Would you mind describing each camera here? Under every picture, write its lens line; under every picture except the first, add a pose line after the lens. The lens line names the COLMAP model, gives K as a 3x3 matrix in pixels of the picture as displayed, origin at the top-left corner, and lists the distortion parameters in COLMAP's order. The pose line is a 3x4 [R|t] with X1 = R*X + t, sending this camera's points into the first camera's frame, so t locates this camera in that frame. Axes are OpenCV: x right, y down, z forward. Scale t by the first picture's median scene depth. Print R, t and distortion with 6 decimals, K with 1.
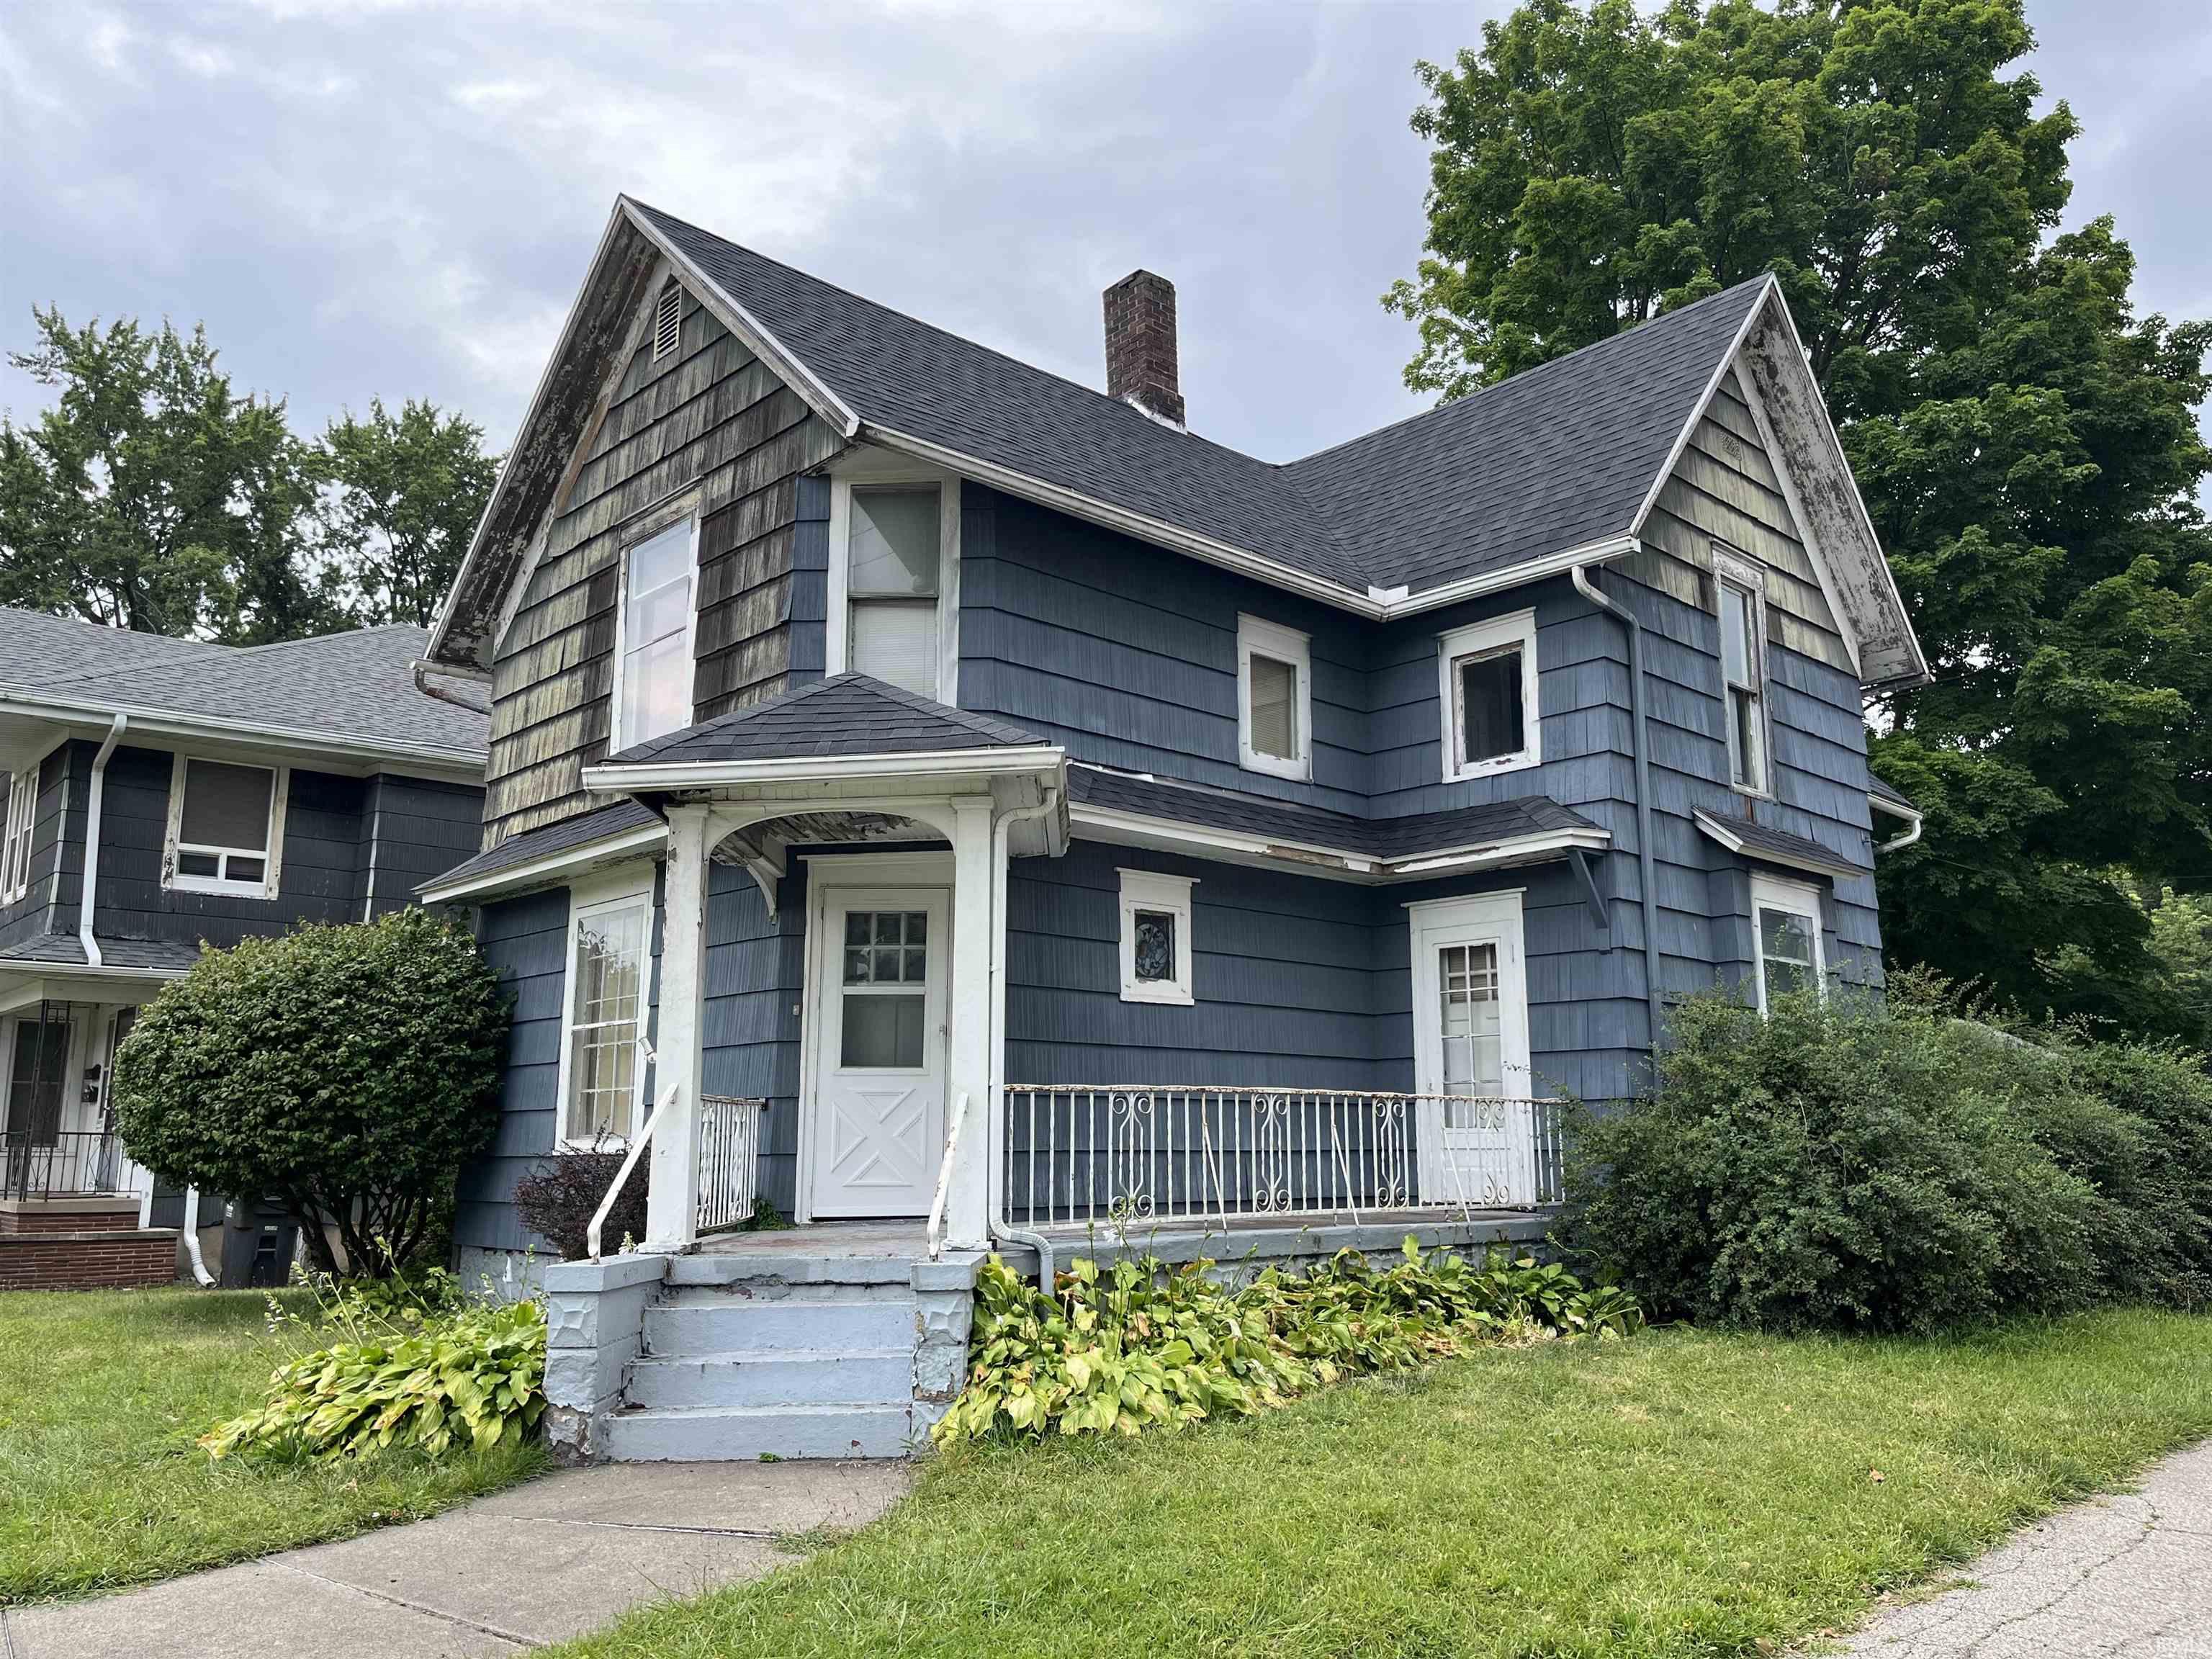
lens RADIAL K [[1673.0, 0, 1097.2], [0, 1673.0, 827.7], [0, 0, 1]] dist [0.007207, 0.004211]
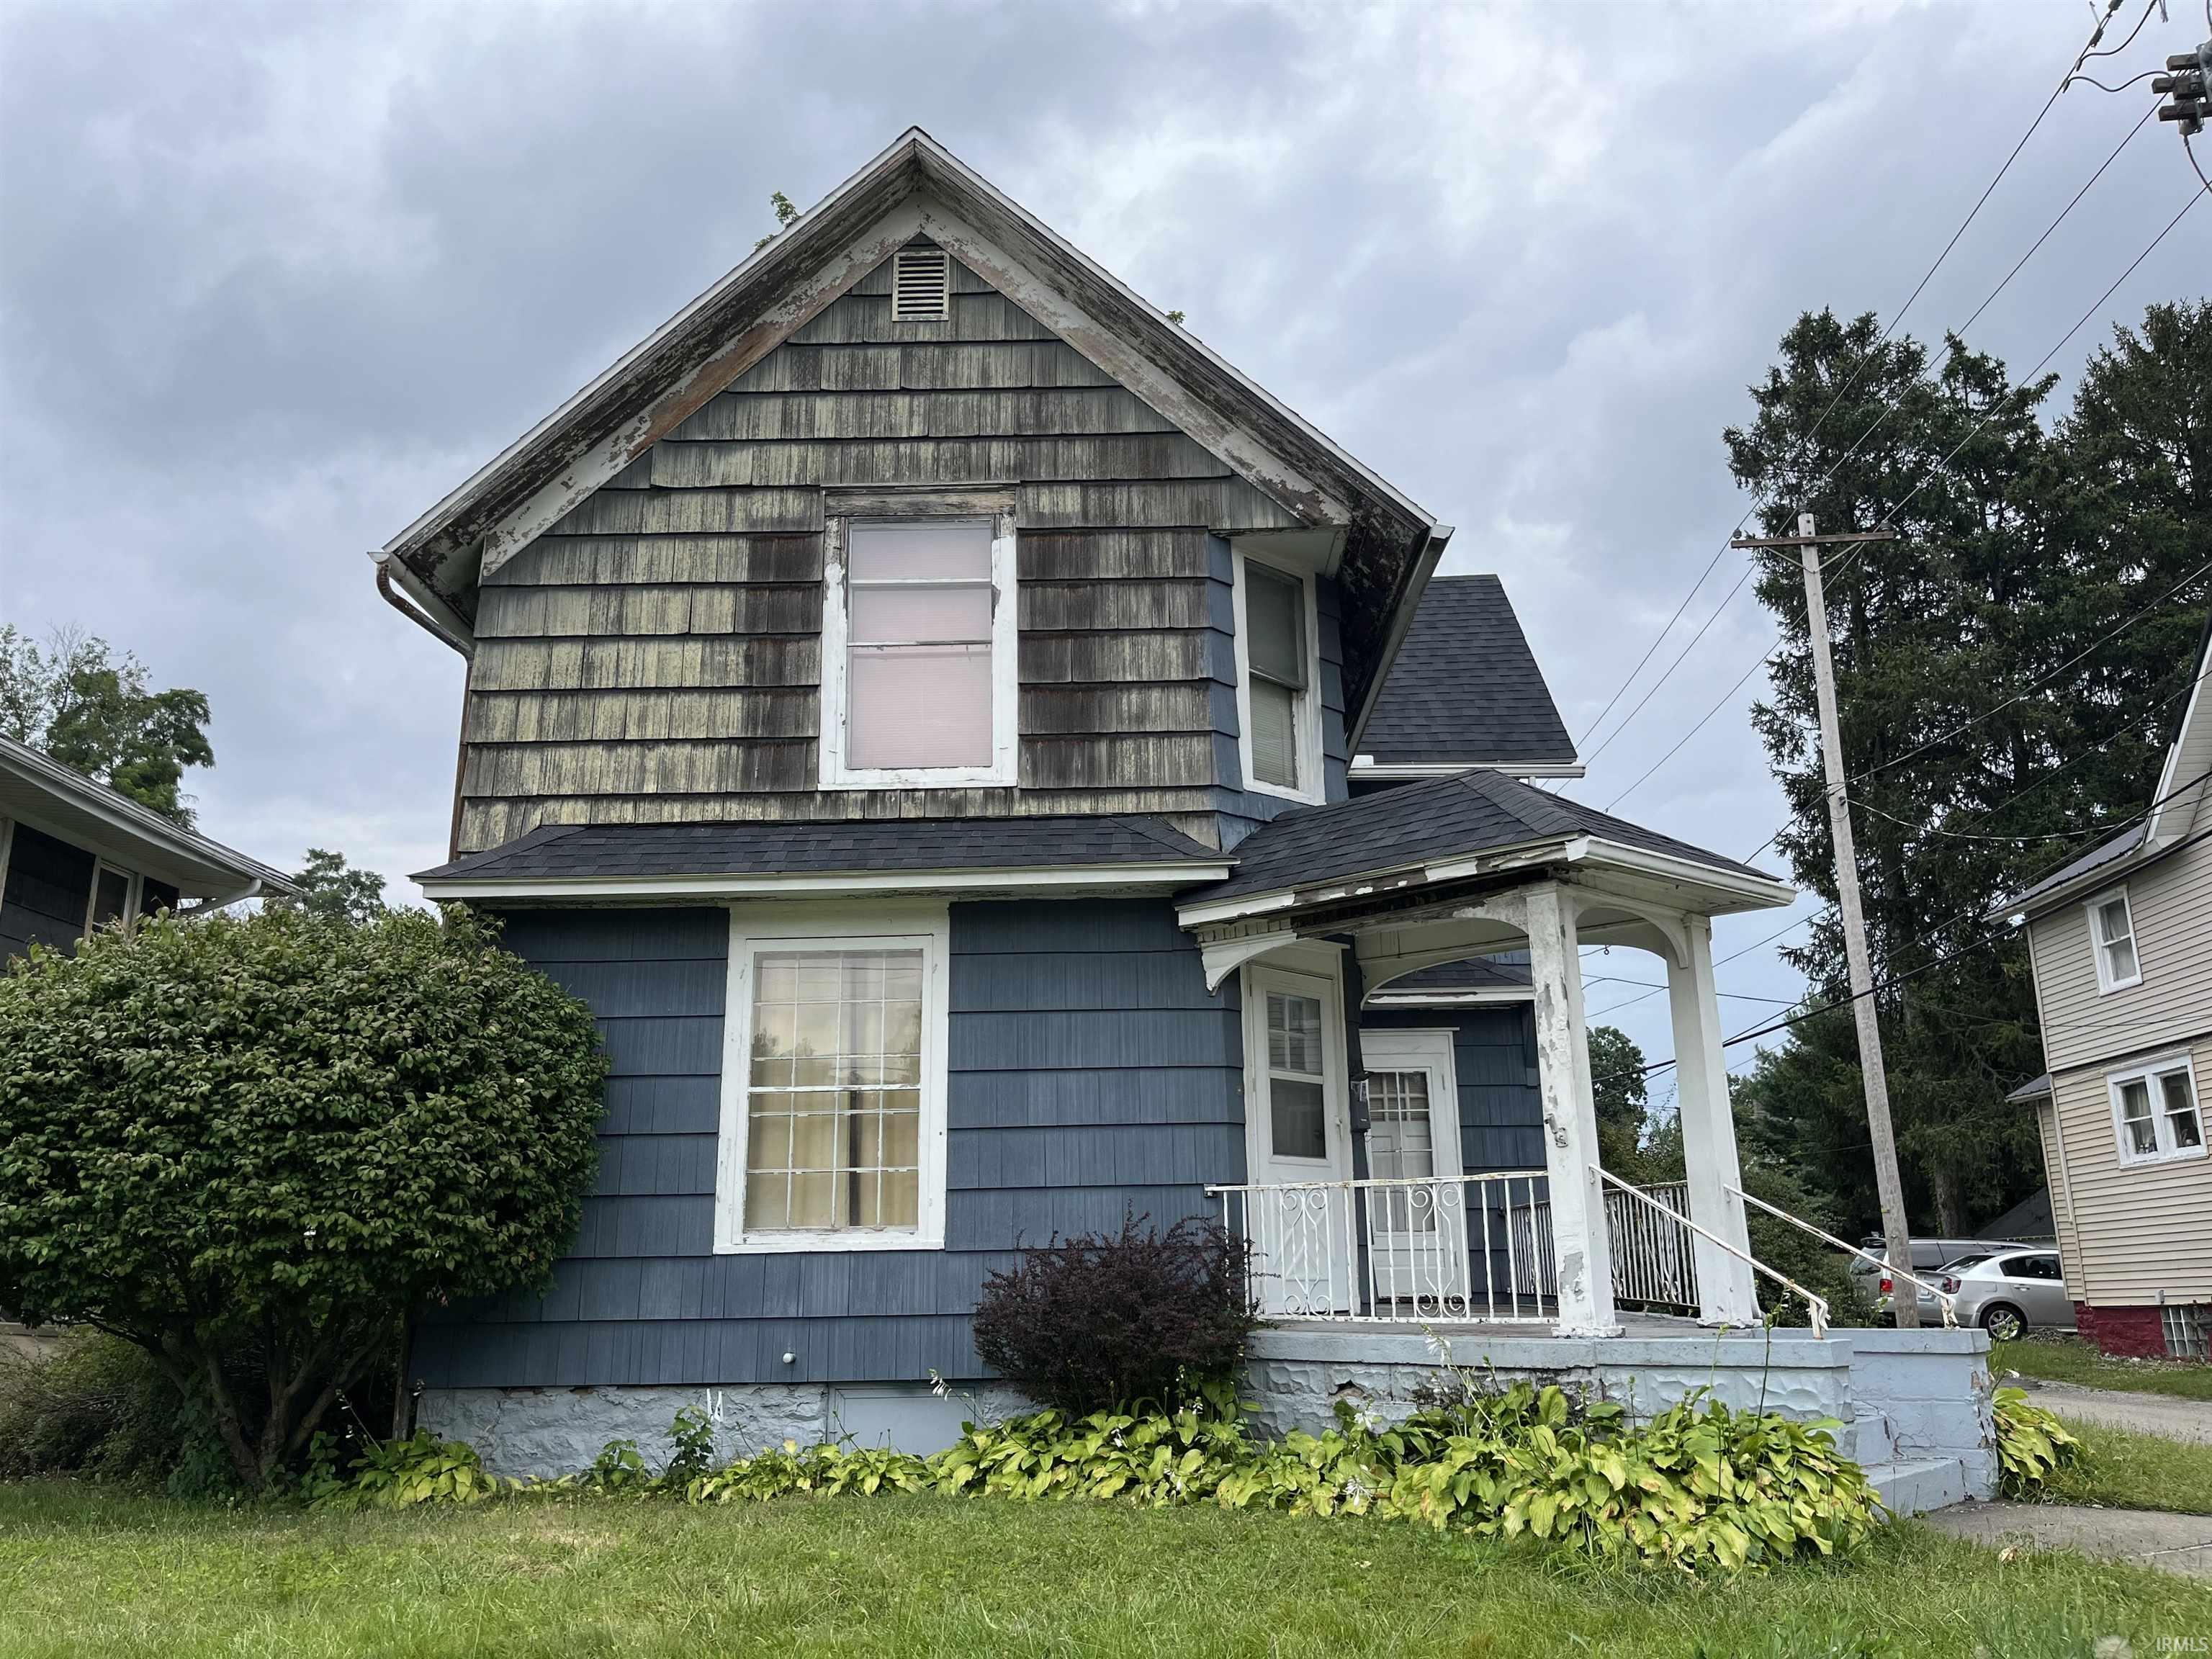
lens RADIAL K [[1673.0, 0, 1099.2], [0, 1673.0, 837.4], [0, 0, 1]] dist [0.007207, 0.004211]
pose [[0.695400, 0.174353, 0.697151, -0.809508], [-0.124451, 0.984681, -0.122125, 0.082356], [-0.707764, -0.001836, 0.706446, 0.343078]]
